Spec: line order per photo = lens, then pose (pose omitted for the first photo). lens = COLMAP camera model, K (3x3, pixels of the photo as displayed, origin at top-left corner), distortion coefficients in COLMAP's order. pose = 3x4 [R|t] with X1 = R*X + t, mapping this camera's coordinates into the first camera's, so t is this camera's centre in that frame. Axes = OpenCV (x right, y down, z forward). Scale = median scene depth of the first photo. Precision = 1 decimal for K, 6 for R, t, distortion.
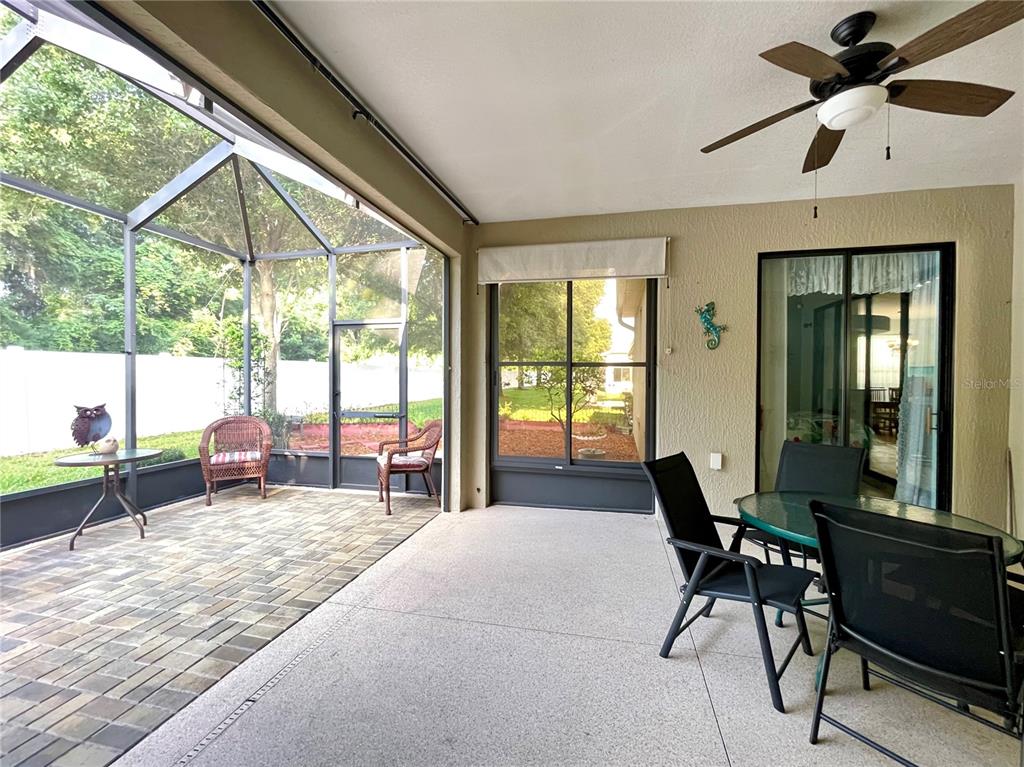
lens RADIAL K [[414.5, 0, 511.2], [0, 414.5, 381.8], [0, 0, 1]] dist [0.002672, -0.002136]
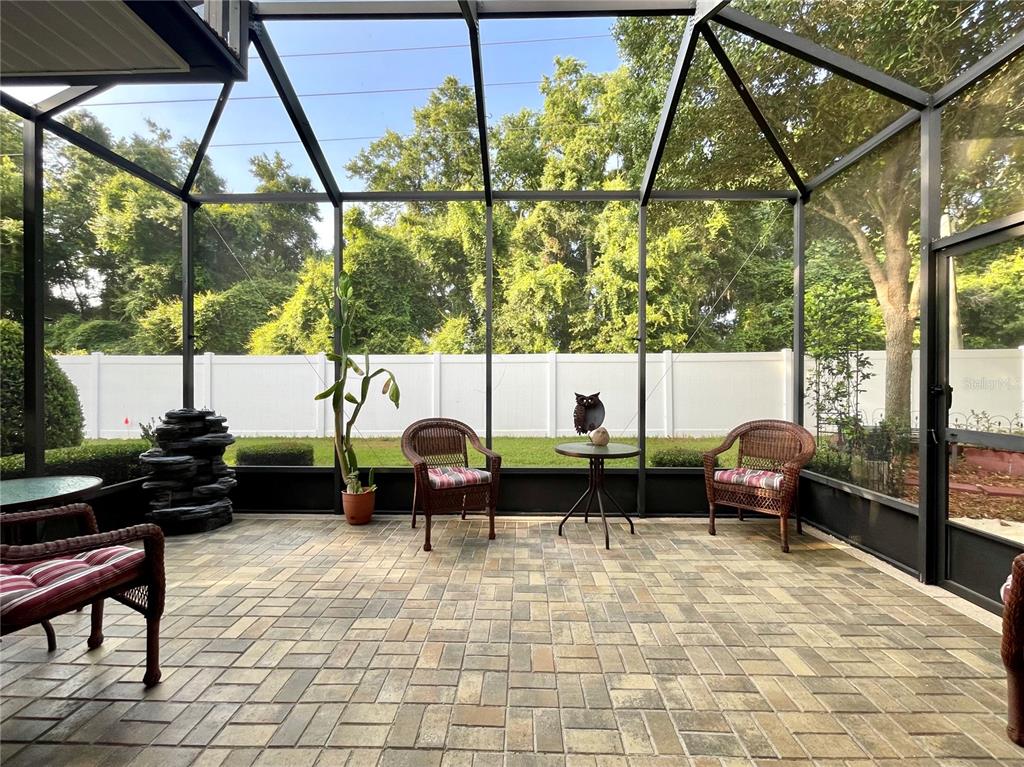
lens RADIAL K [[440.2, 0, 502.9], [0, 440.2, 382.2], [0, 0, 1]] dist [-0.003543, 0.001696]
pose [[0.216077, 0.002847, -0.976372, -0.036759], [-0.007135, 0.999974, 0.001336, 0.027145], [0.976350, 0.006678, 0.216091, 0.522210]]
